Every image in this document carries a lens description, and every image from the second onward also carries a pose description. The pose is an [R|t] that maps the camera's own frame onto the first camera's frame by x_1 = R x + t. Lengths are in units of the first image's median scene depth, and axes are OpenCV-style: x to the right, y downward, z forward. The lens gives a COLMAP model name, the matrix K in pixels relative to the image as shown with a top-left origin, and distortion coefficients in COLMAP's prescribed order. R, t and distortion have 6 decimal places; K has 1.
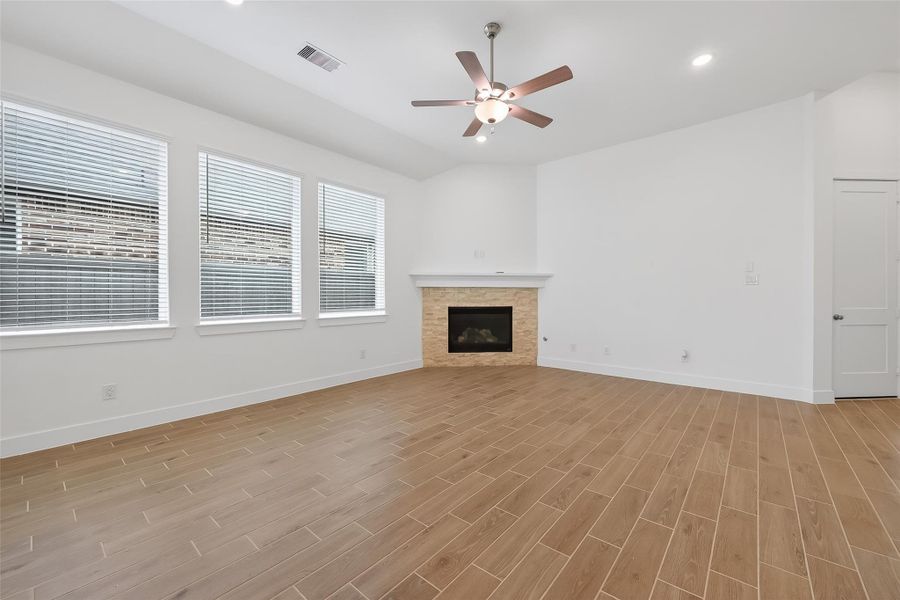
lens RADIAL K [[361.6, 0, 455.9], [0, 361.6, 295.3], [0, 0, 1]] dist [0.001066, 0.000147]
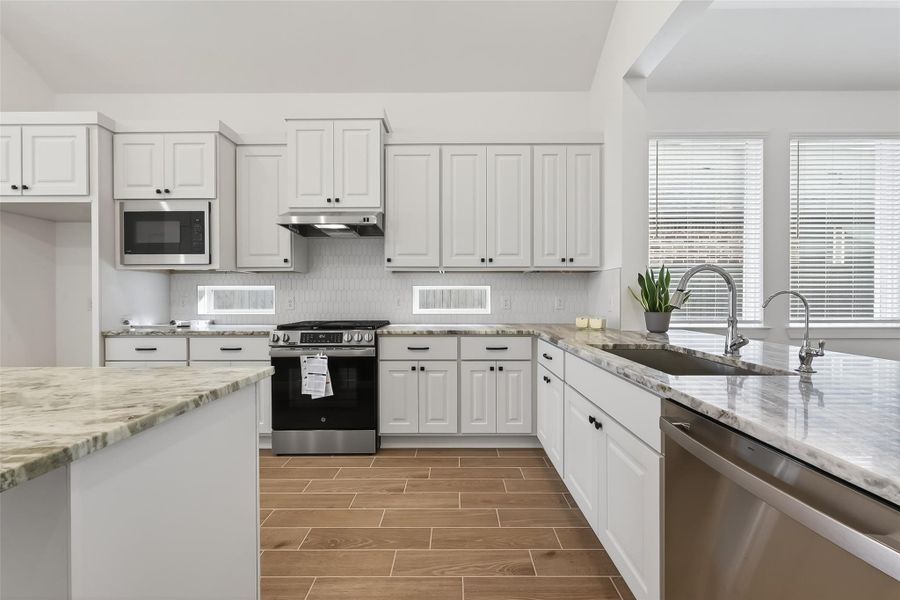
lens RADIAL K [[363.6, 0, 447.0], [0, 363.6, 298.8], [0, 0, 1]] dist [-0.000038, -0.000040]
pose [[0.635090, 0.007777, -0.772399, -0.328097], [0.002073, 0.999929, 0.011772, -0.001612], [0.772435, -0.009078, 0.635029, -0.165093]]
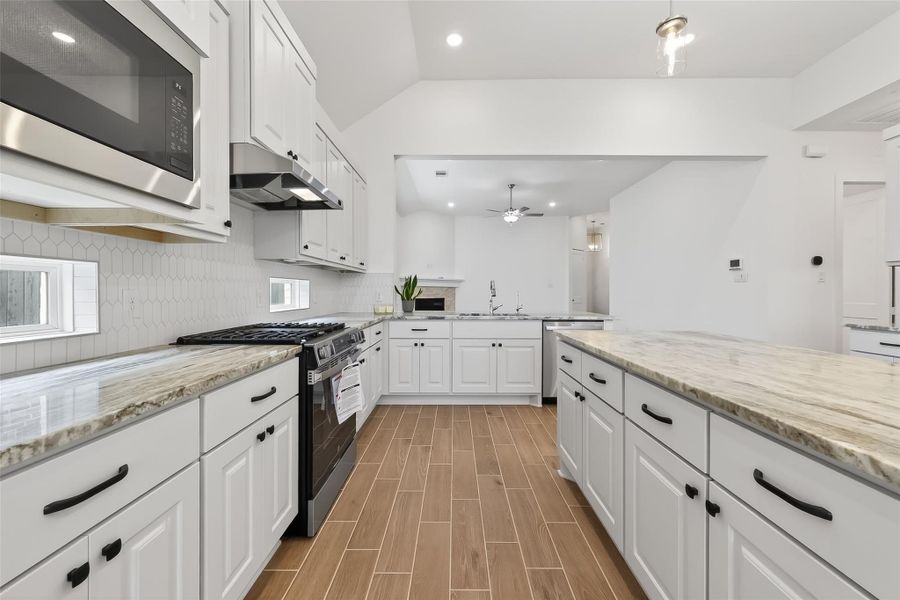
lens RADIAL K [[361.6, 0, 455.9], [0, 361.6, 295.3], [0, 0, 1]] dist [0.001066, 0.000147]
pose [[0.763143, -0.000692, 0.646230, -0.911091], [-0.007983, 0.999913, 0.010499, 0.000356], [-0.646181, -0.013171, 0.763071, -0.338625]]
